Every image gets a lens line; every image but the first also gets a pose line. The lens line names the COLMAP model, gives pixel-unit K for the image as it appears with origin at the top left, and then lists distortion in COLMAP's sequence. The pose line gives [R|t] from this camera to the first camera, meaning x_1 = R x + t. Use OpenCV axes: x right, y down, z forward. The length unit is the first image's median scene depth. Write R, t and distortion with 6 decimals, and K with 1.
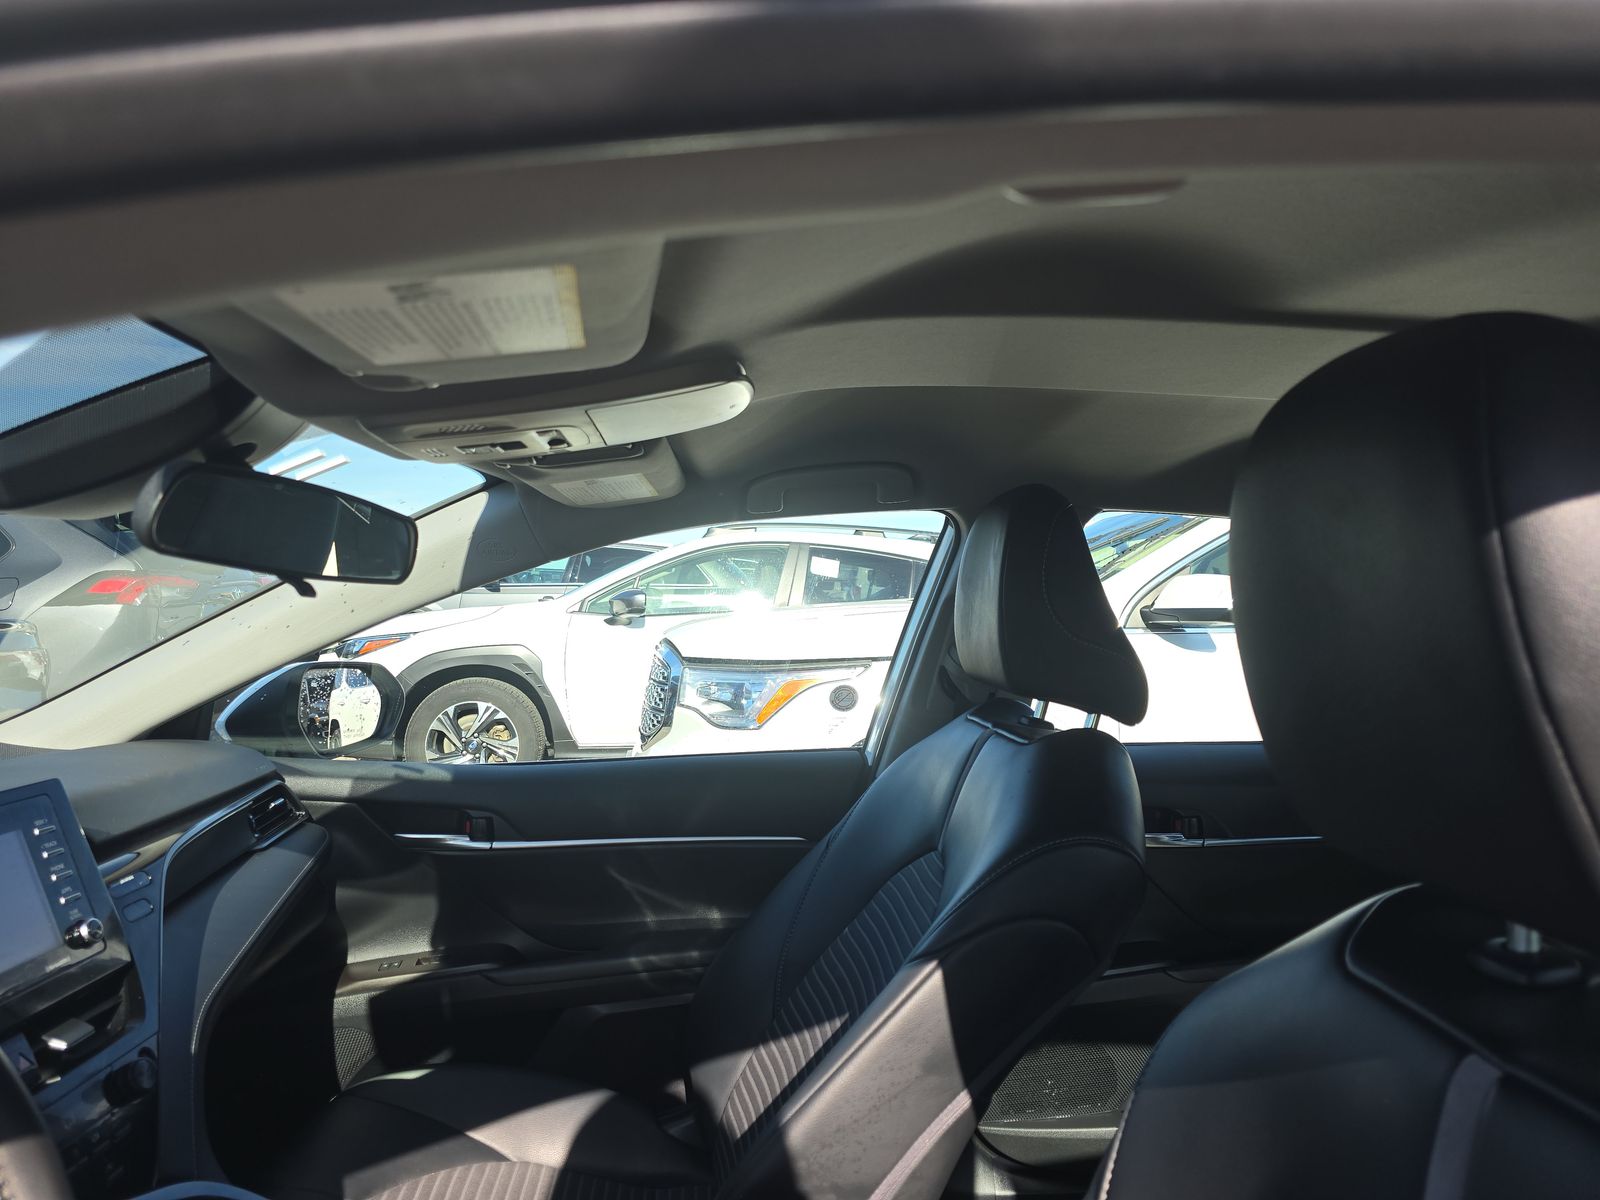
lens RADIAL K [[1123.8, 0, 800.0], [0, 1123.8, 600.0], [0, 0, 1]] dist [0.034490, -0.025213]
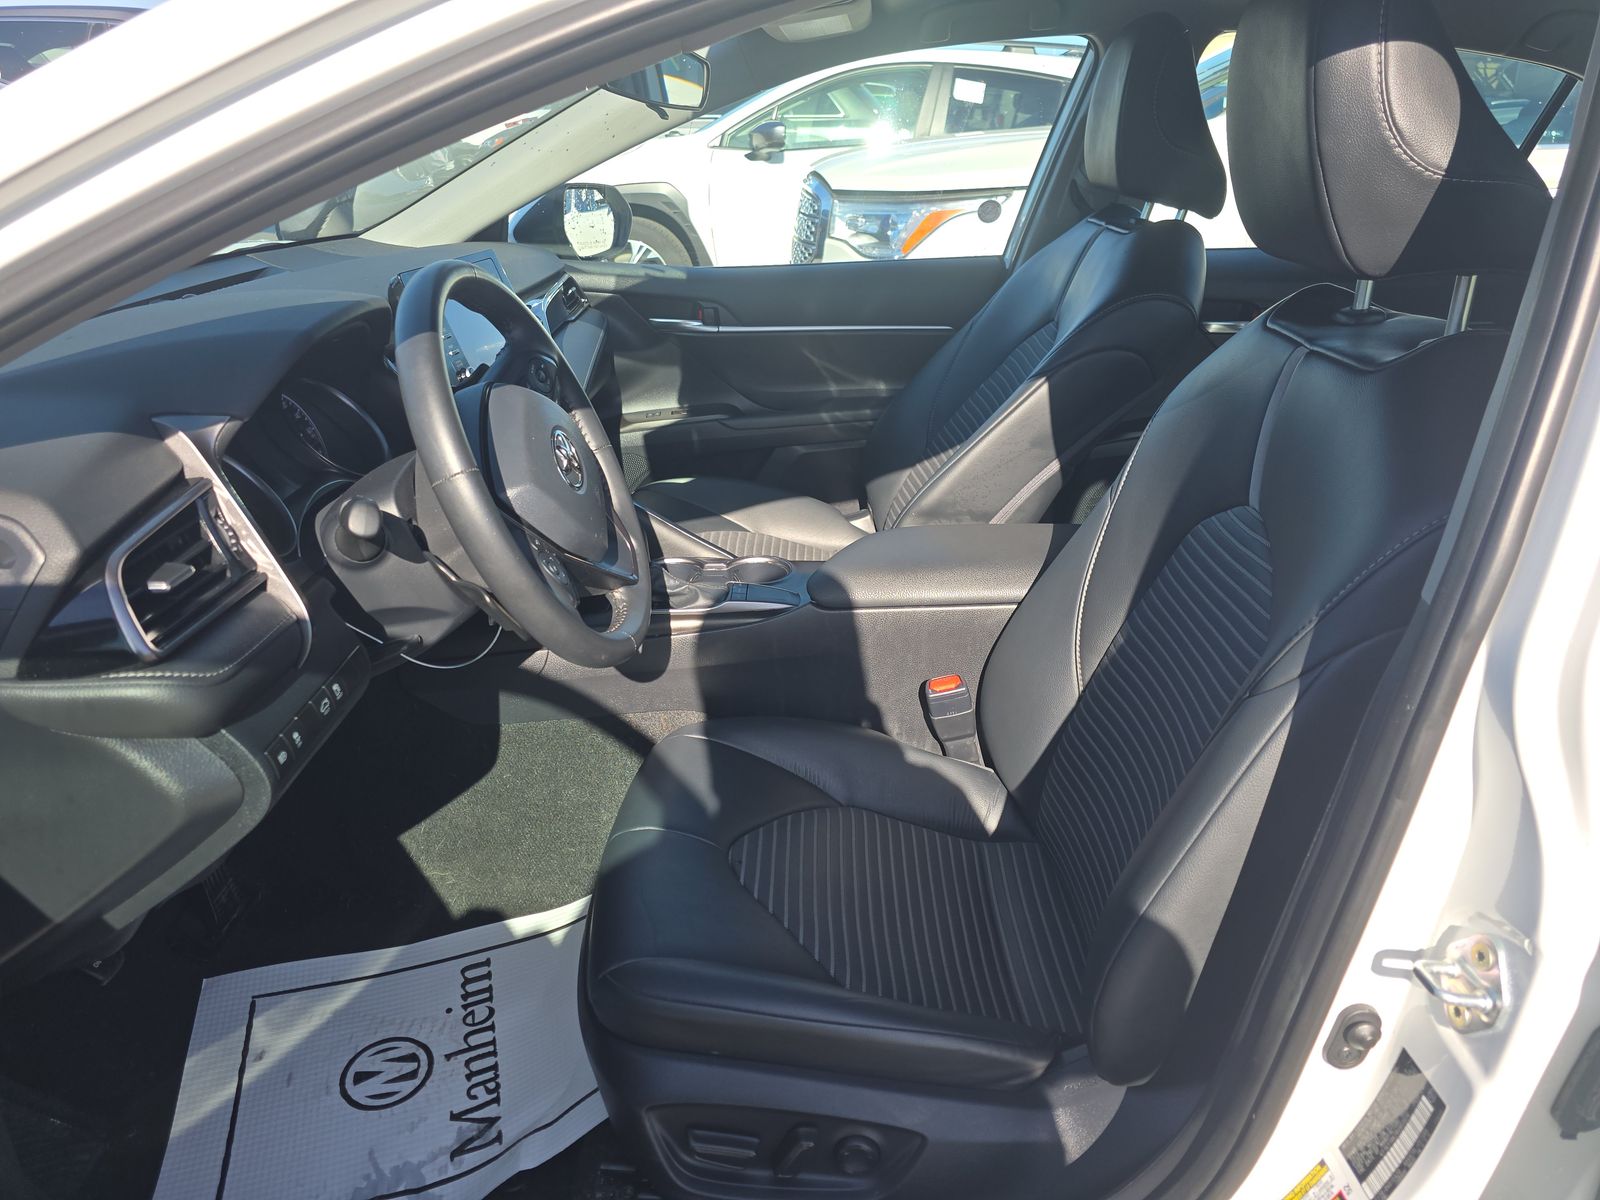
lens RADIAL K [[1066.7, 0, 796.5], [0, 1066.7, 622.7], [0, 0, 1]] dist [0.026880, -0.003018]
pose [[0.992705, 0.036702, -0.114844, -0.020943], [0.014385, 0.909682, 0.415056, 0.007751], [0.119704, -0.413680, 0.902518, -0.287557]]
